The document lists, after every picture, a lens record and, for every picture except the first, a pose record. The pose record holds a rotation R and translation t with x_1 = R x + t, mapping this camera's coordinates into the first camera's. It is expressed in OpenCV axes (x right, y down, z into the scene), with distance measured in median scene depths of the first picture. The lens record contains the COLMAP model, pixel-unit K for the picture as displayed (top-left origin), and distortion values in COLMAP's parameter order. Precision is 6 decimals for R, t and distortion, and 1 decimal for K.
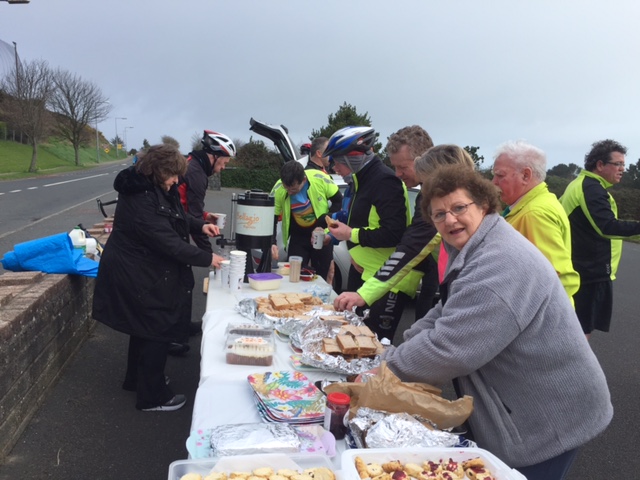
lens RADIAL K [[538.9, 0, 319.6], [0, 538.9, 236.7], [0, 0, 1]] dist [0.114227, -0.145687]
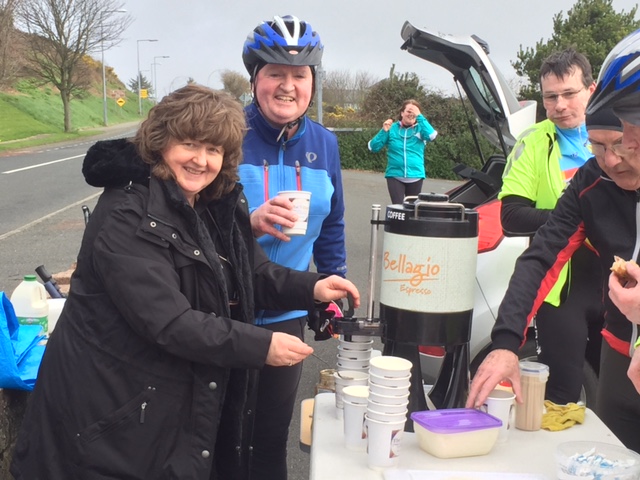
lens RADIAL K [[1082.9, 0, 320.0], [0, 1082.9, 240.0], [0, 0, 1]] dist [0.076985, 0.066178]
pose [[0.982042, 0.000342, -0.188661, -0.048071], [-0.004677, 0.999735, -0.022535, -0.035666], [0.188603, 0.023012, 0.981784, 0.205729]]
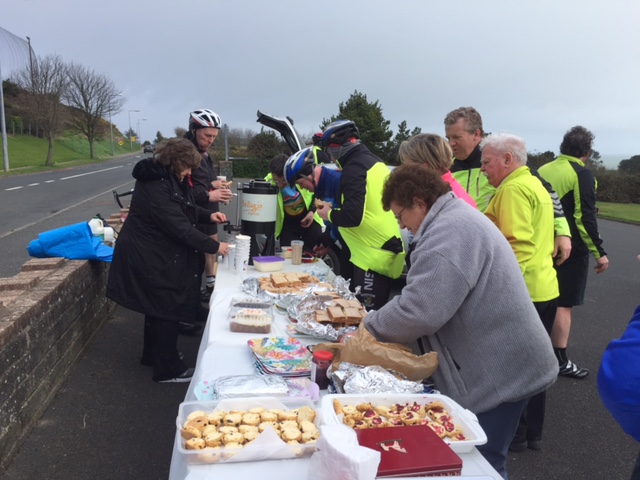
lens RADIAL K [[538.9, 0, 319.6], [0, 538.9, 236.7], [0, 0, 1]] dist [0.114227, -0.145687]
pose [[0.999609, -0.012427, -0.025065, 0.027682], [0.012915, 0.999728, 0.019429, 0.008474], [0.024817, -0.019746, 0.999497, -0.075635]]
